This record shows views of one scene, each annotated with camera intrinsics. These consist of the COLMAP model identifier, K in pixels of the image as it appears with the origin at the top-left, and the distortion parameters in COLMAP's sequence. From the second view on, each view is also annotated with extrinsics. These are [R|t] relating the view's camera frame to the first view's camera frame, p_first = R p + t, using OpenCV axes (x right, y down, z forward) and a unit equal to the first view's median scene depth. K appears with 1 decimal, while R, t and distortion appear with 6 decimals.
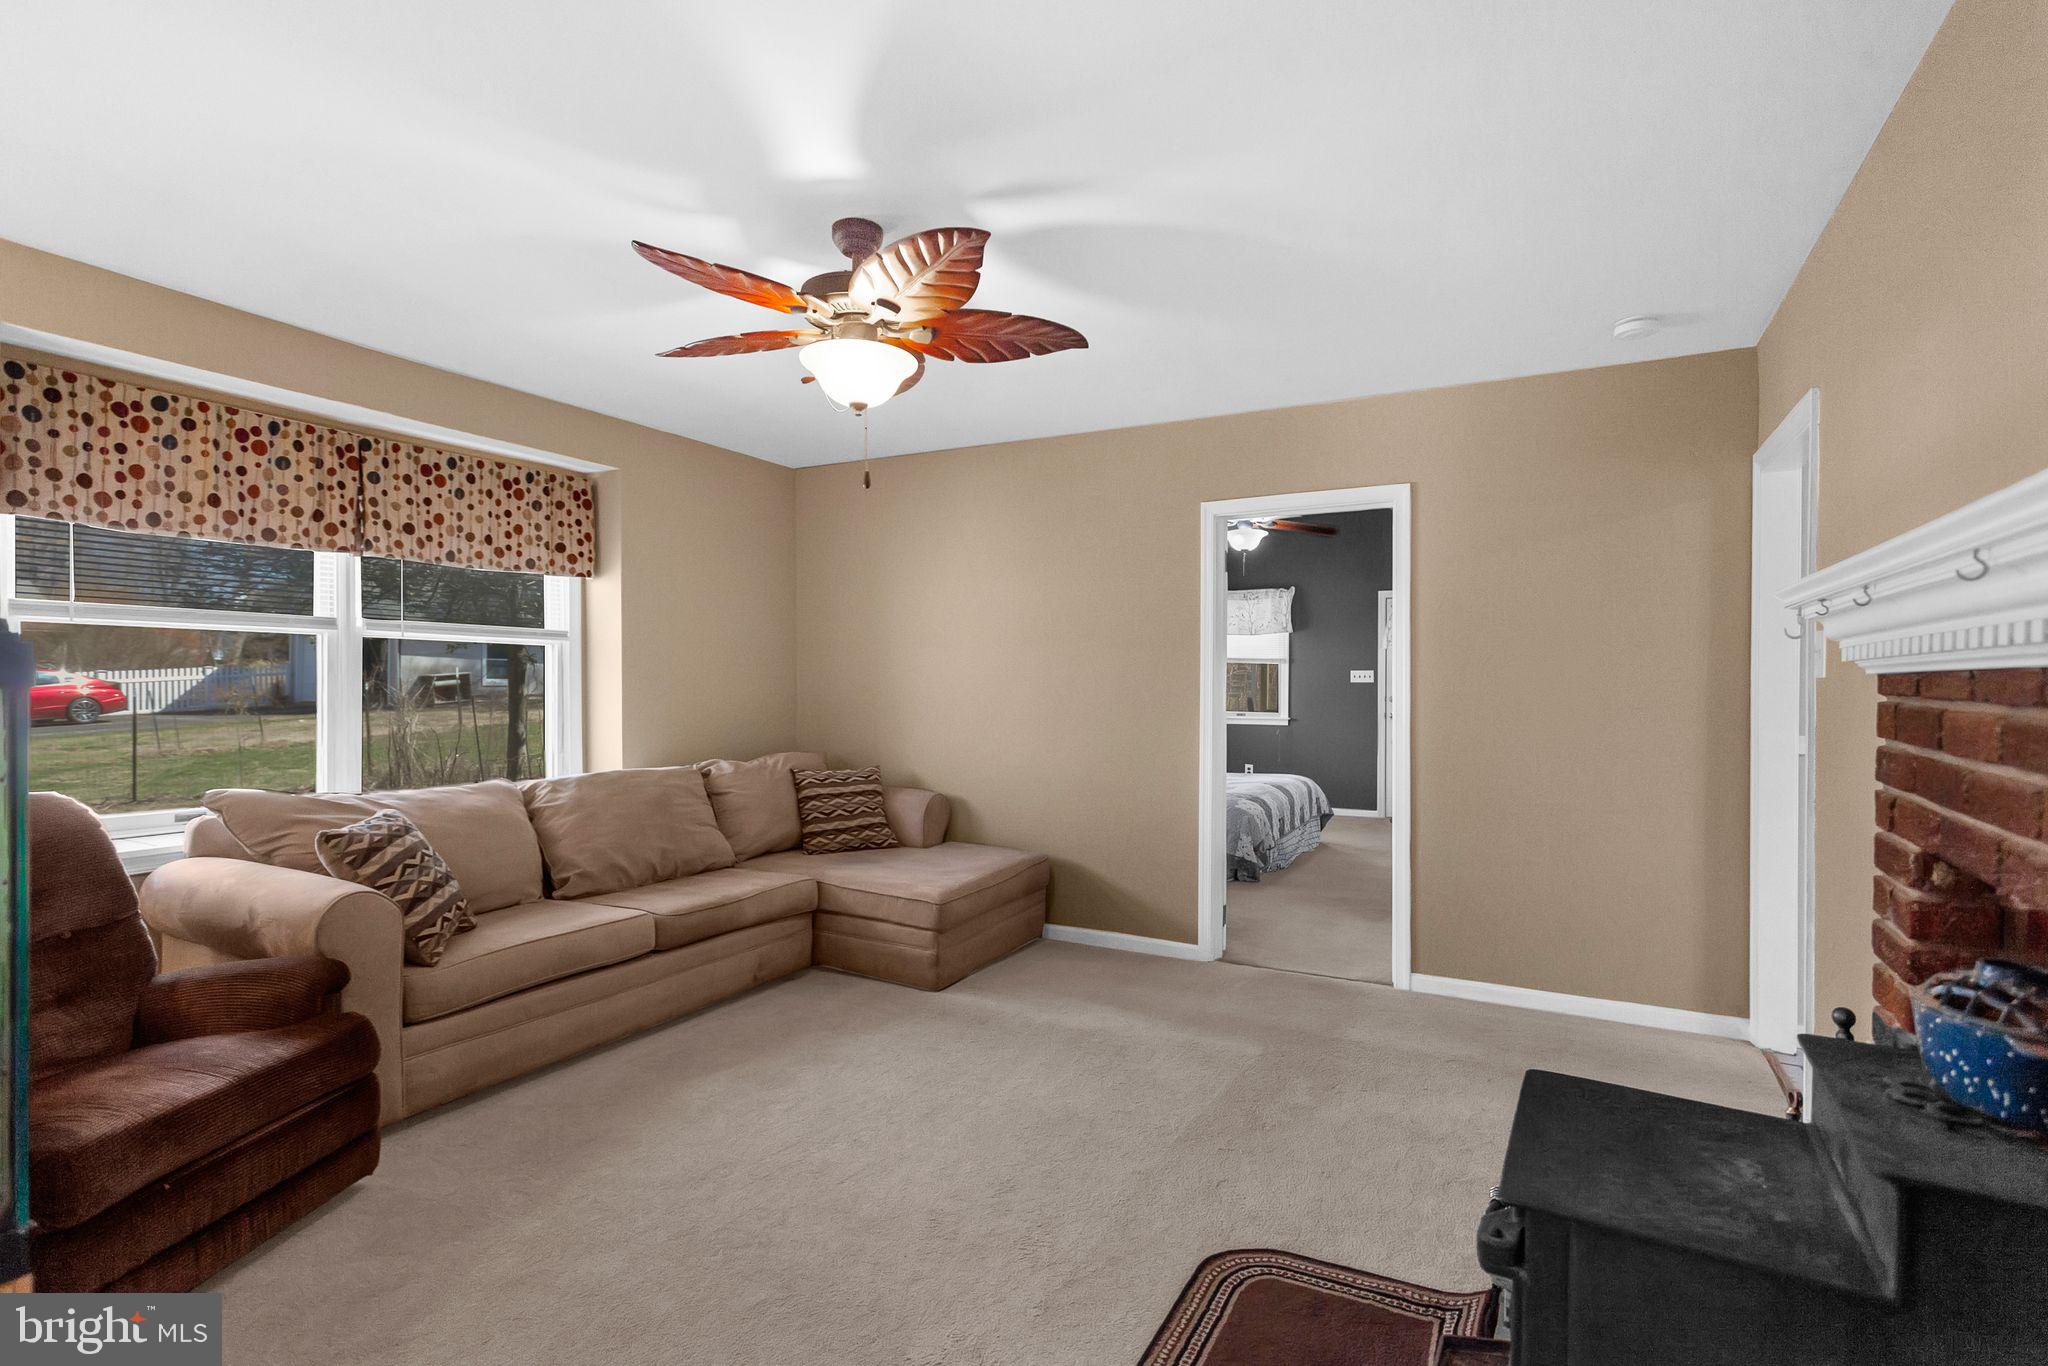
lens RADIAL K [[998.6, 0, 1015.4], [0, 998.6, 680.4], [0, 0, 1]] dist [-0.081597, 0.037664]
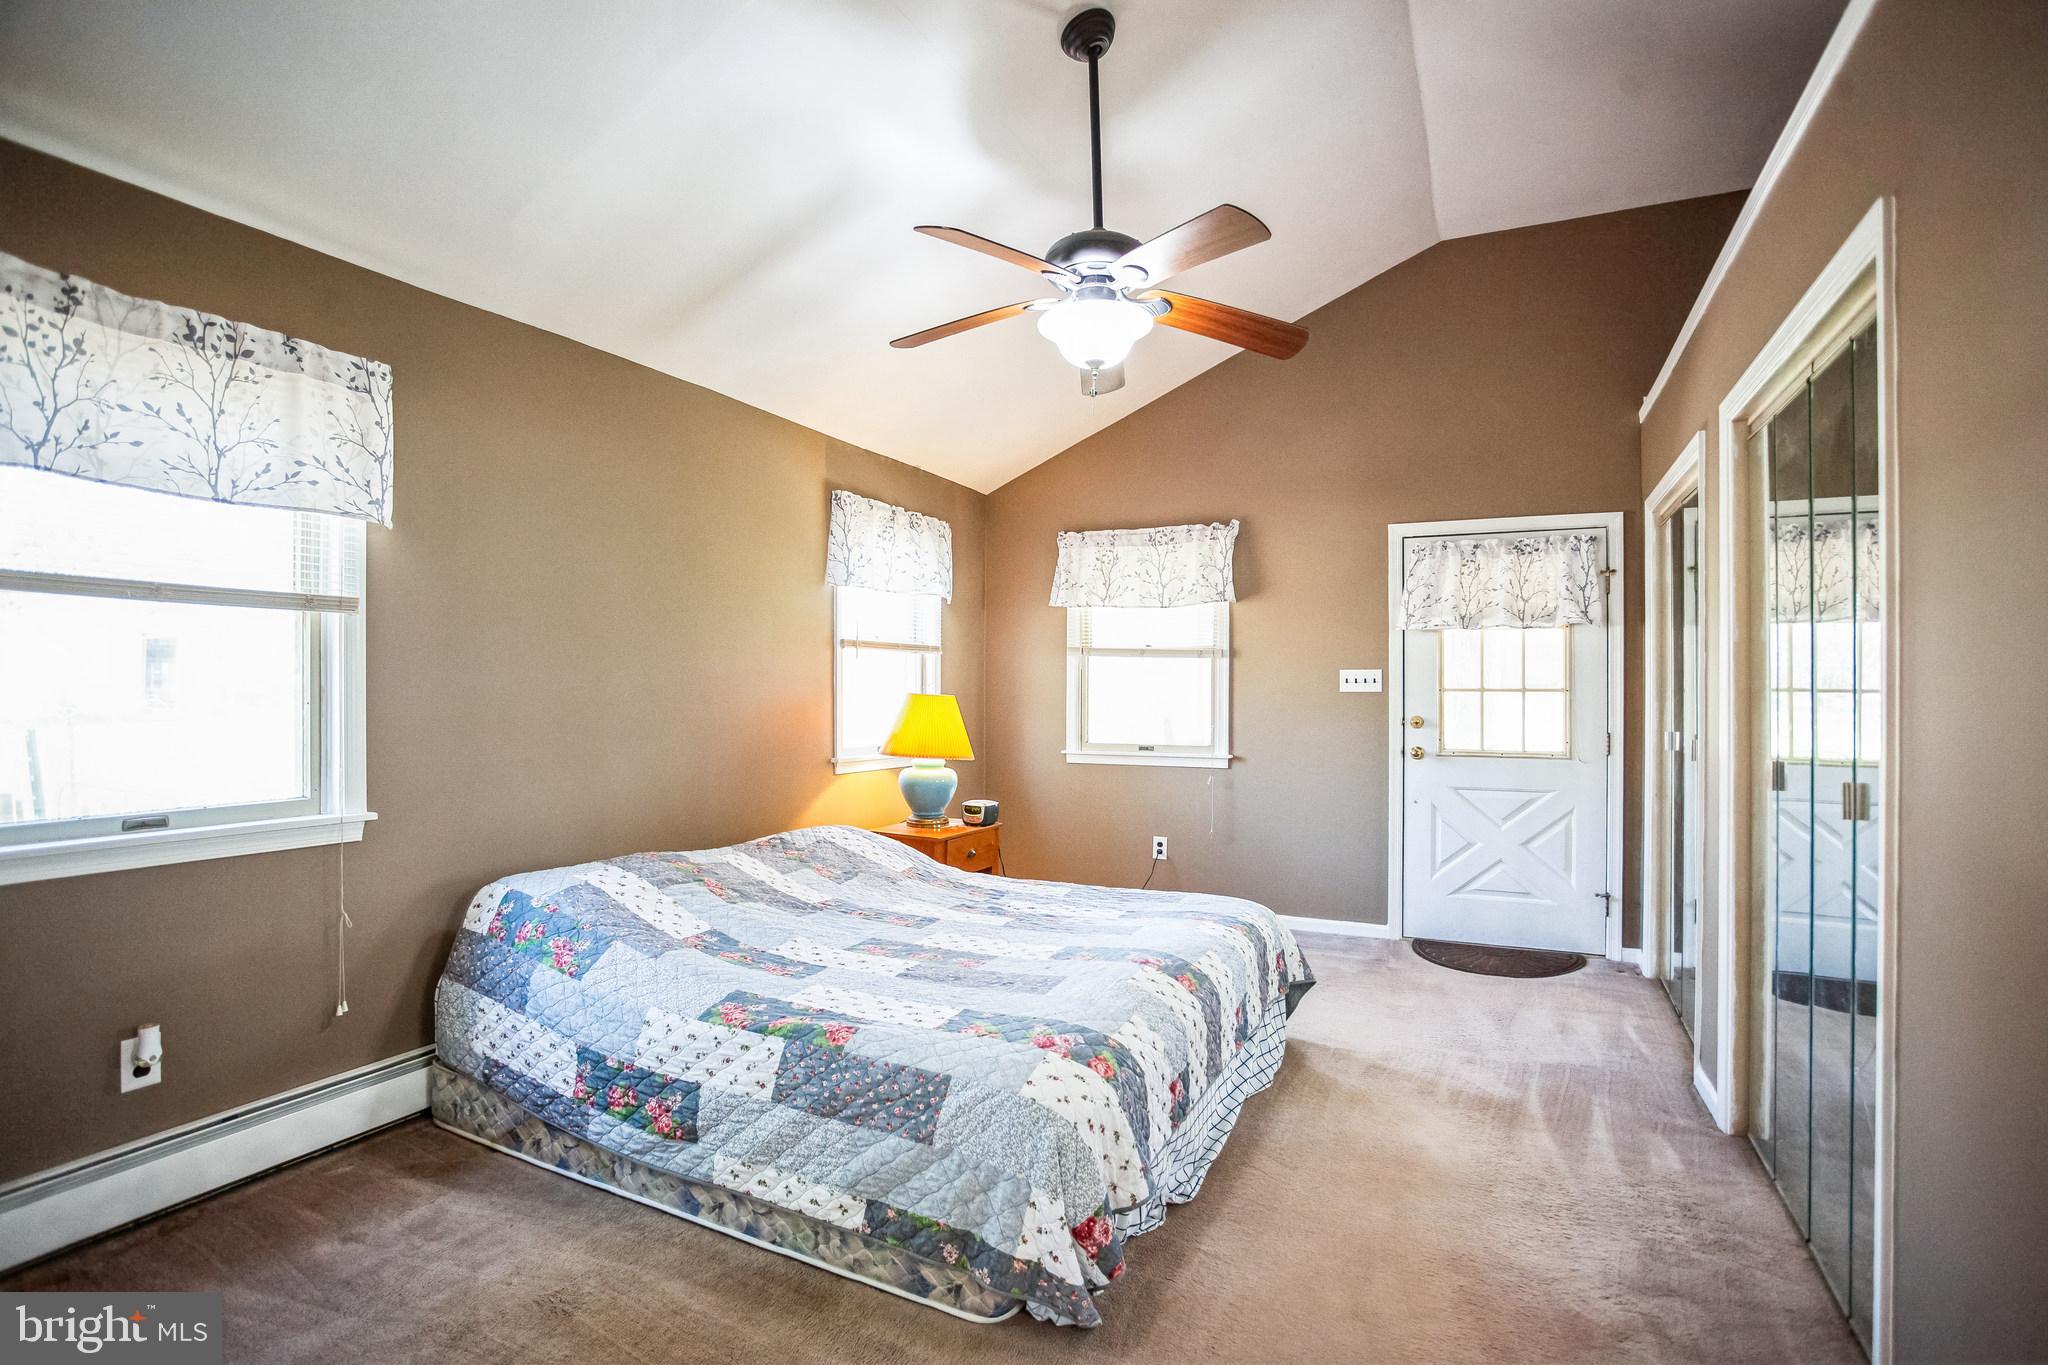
lens RADIAL K [[998.6, 0, 1015.4], [0, 998.6, 679.9], [0, 0, 1]] dist [-0.081597, 0.037664]
pose [[0.999394, -0.002610, 0.034718, 0.141450], [0.002781, 0.999984, -0.004885, -0.002157], [-0.034705, 0.004979, 0.999385, 0.462979]]
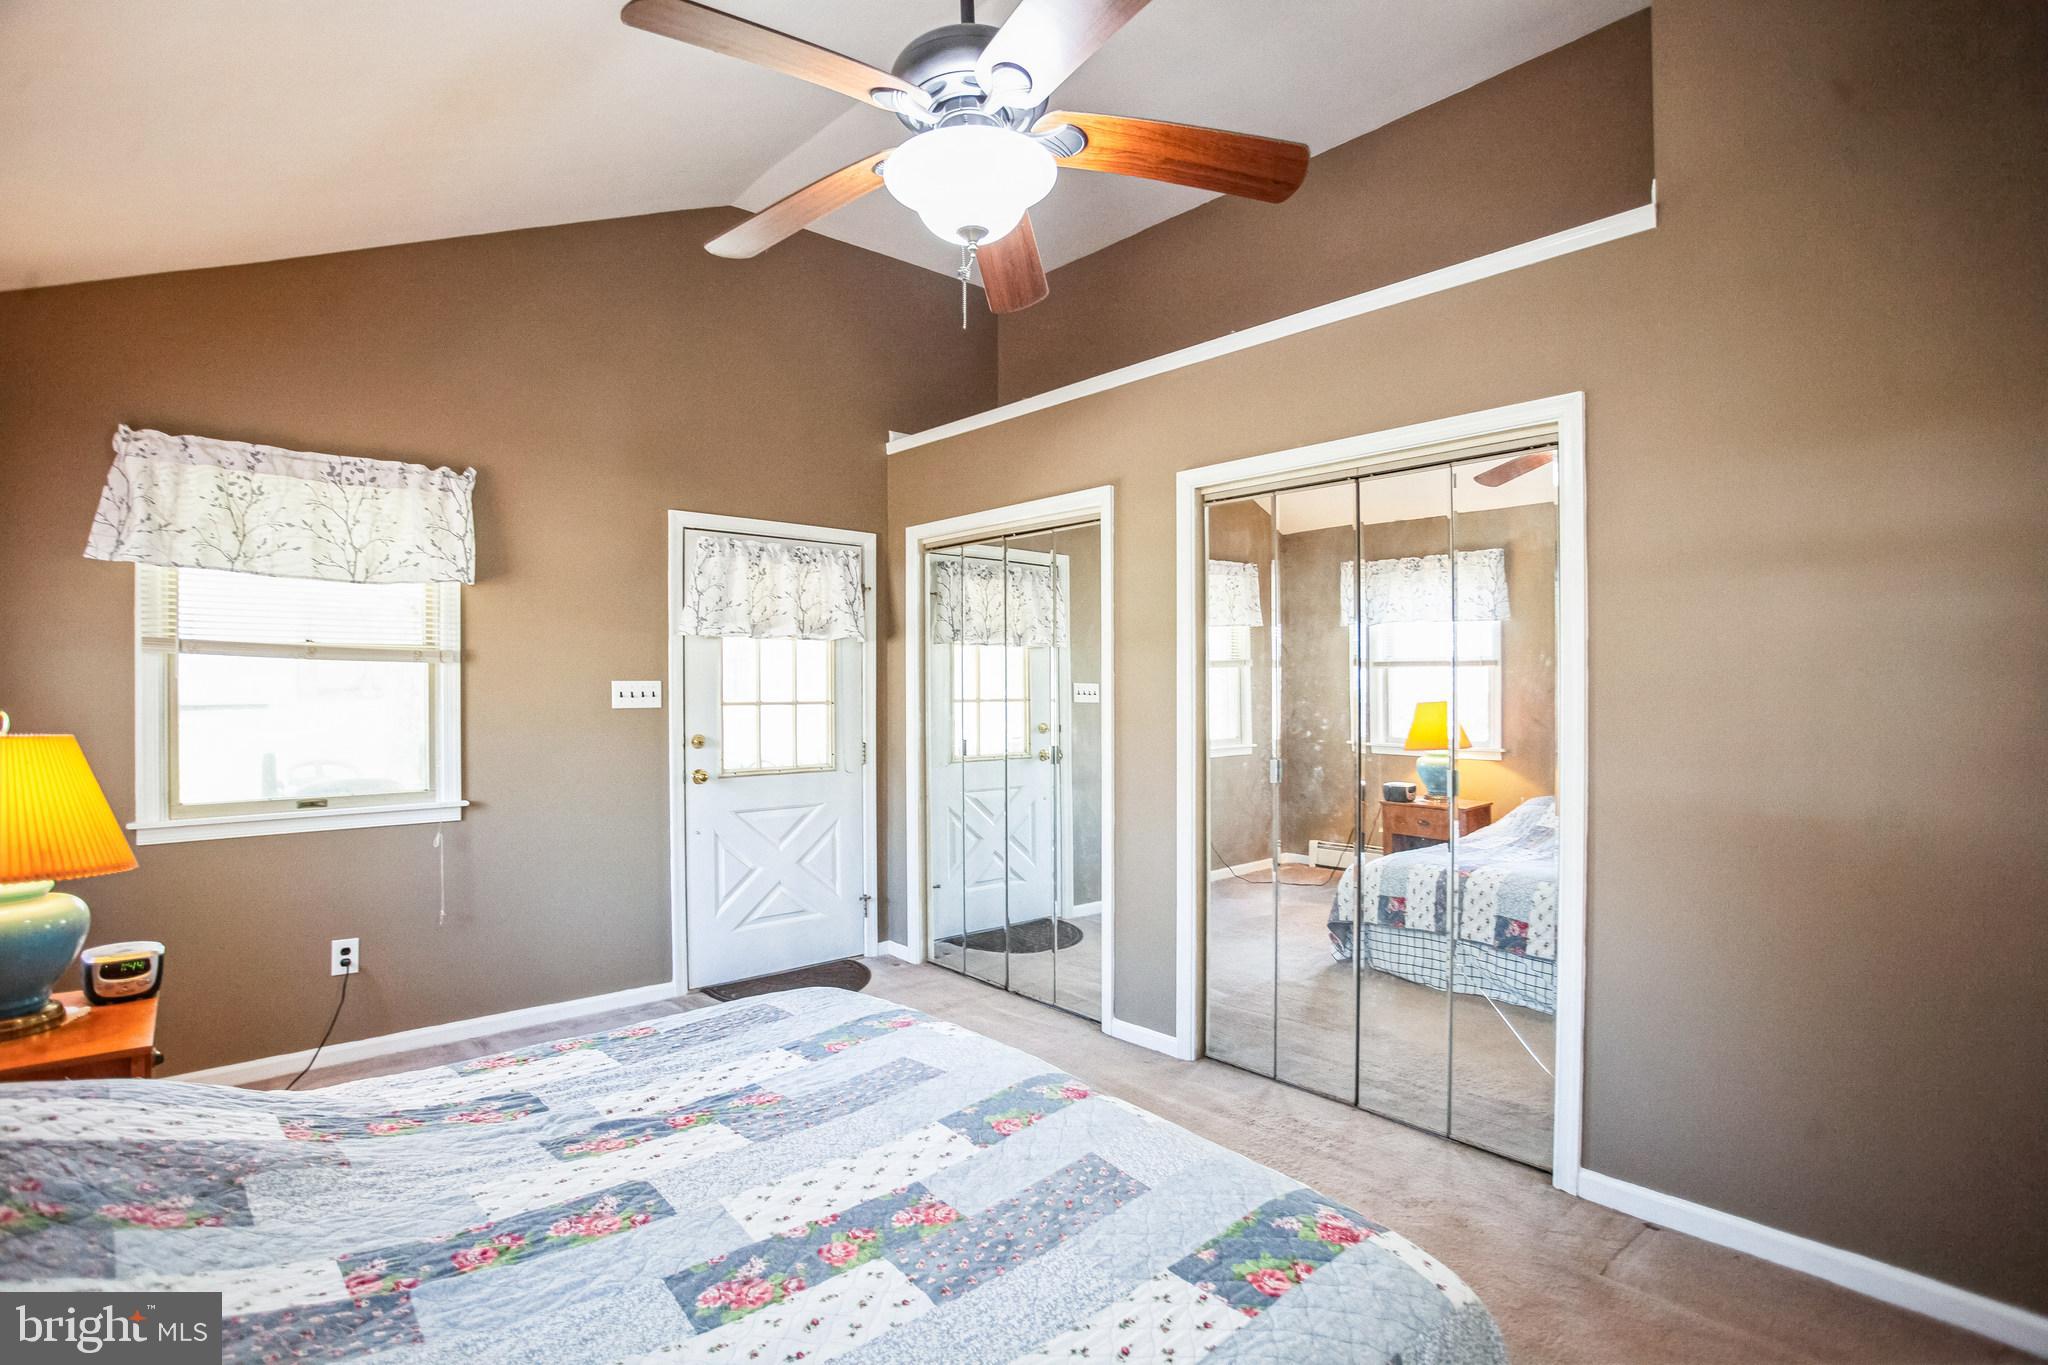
lens RADIAL K [[998.6, 0, 1015.4], [0, 998.6, 679.9], [0, 0, 1]] dist [-0.081597, 0.037664]
pose [[0.349593, 0.001249, 0.936901, -0.012304], [0.004189, 0.999987, -0.002896, -0.008513], [-0.936892, 0.004937, 0.349583, 0.690089]]
